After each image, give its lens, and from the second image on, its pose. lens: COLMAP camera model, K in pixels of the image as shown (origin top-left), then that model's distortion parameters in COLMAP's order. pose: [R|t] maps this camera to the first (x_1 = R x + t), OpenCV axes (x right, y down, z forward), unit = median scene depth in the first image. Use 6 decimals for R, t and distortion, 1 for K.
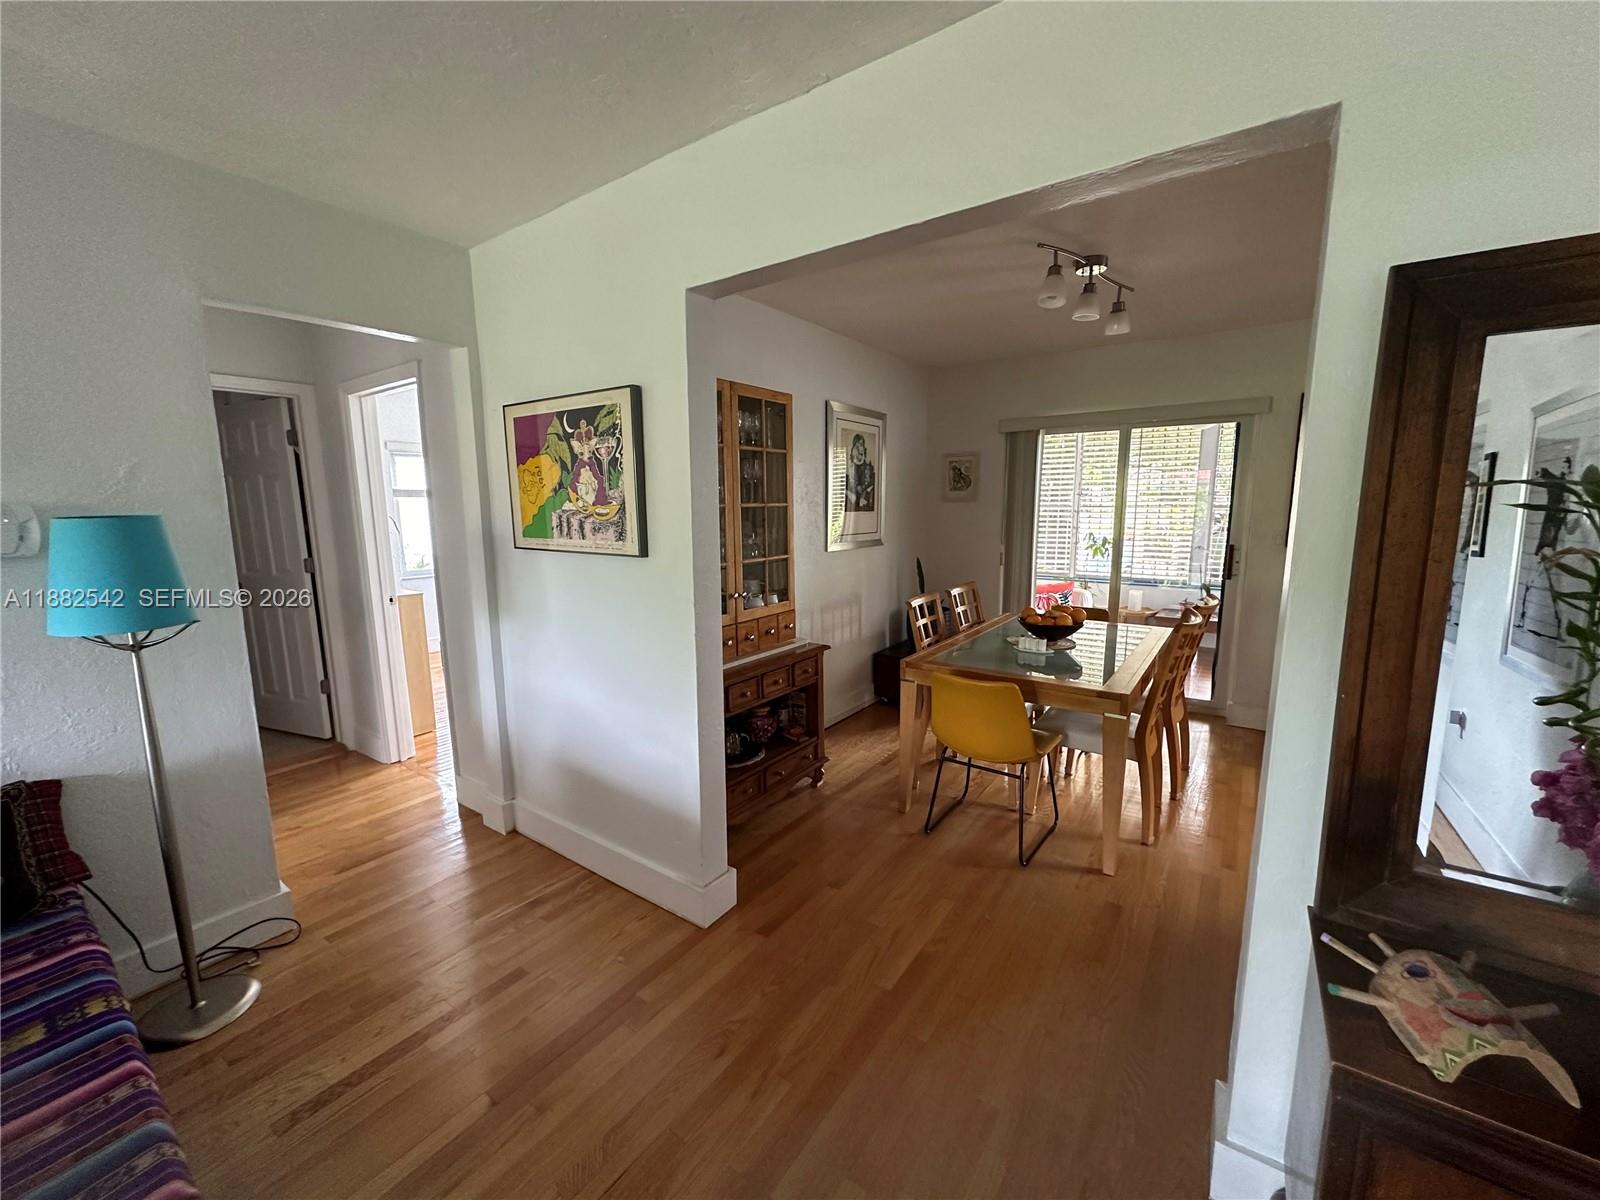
lens RADIAL K [[638.5, 0, 800.7], [0, 638.5, 601.1], [0, 0, 1]] dist [-0.000736, -0.000012]
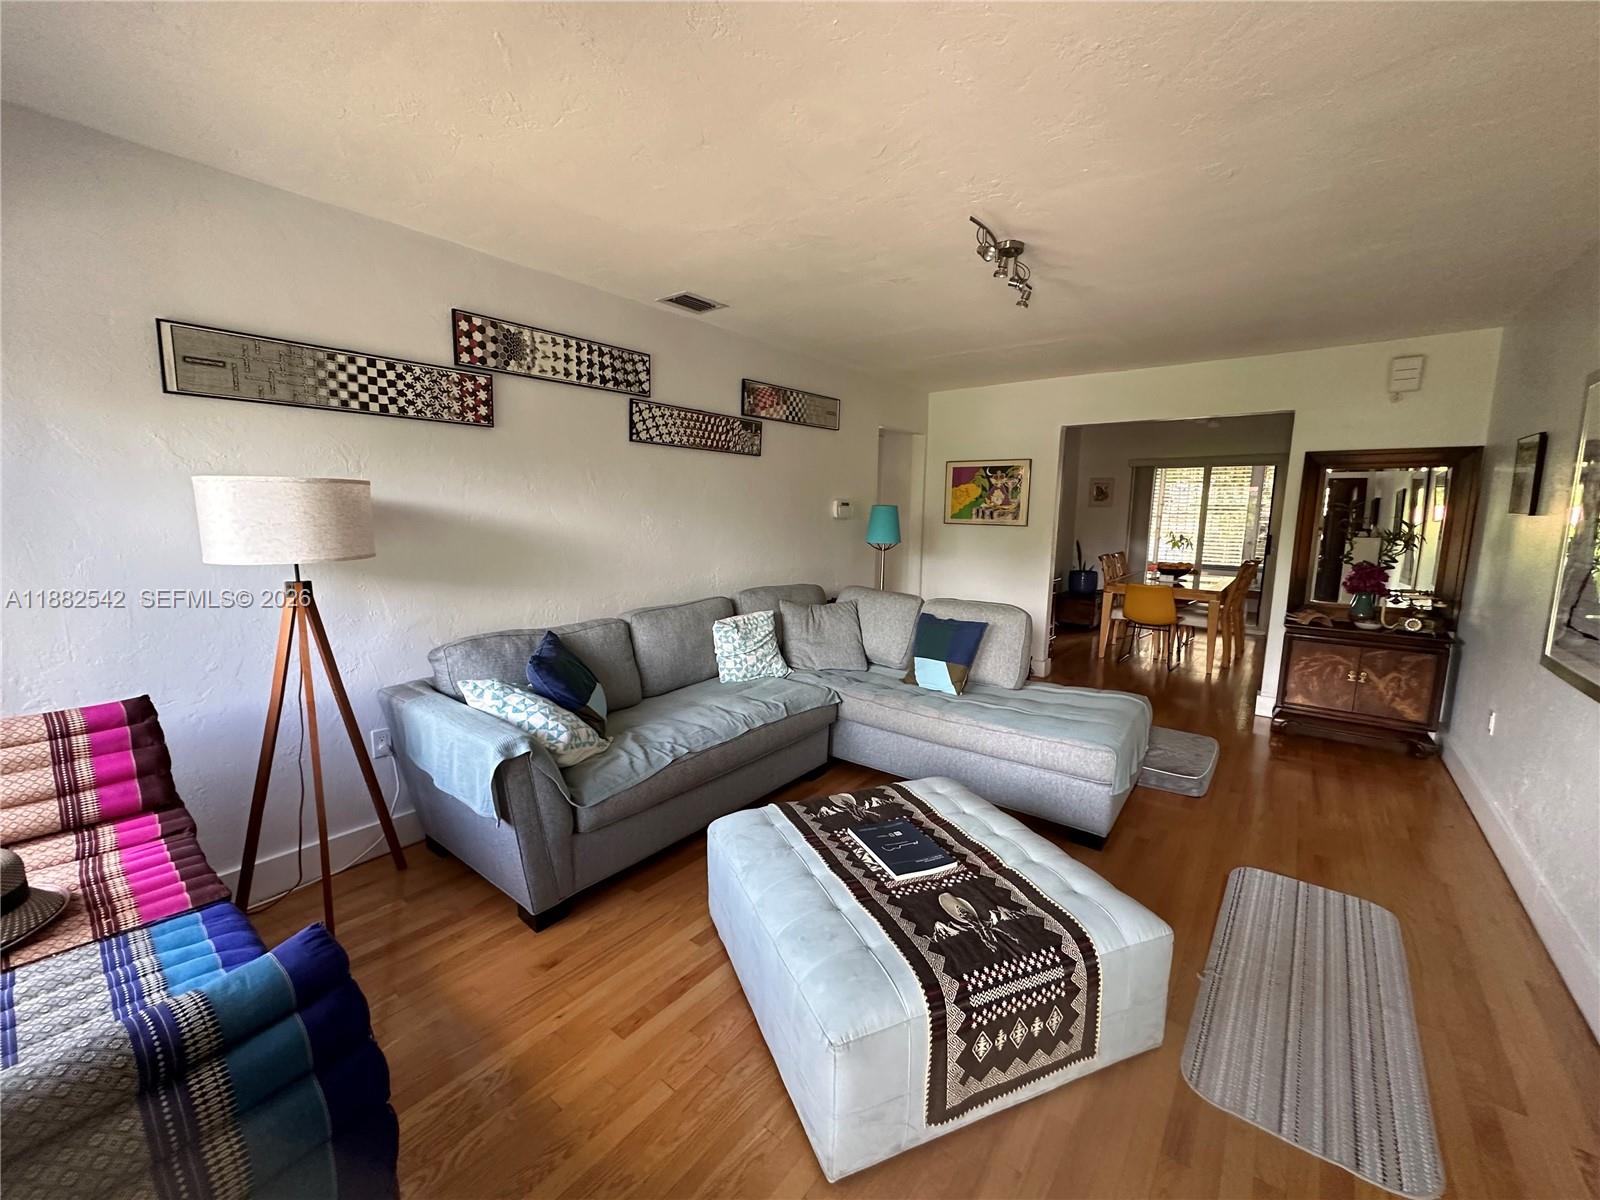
lens RADIAL K [[638.5, 0, 803.9], [0, 638.5, 598.7], [0, 0, 1]] dist [-0.000736, -0.000012]
pose [[0.998630, 0.027324, -0.044616, -0.848832], [-0.027769, 0.999570, -0.009374, 0.224059], [0.044340, 0.010600, 0.998960, -1.310929]]
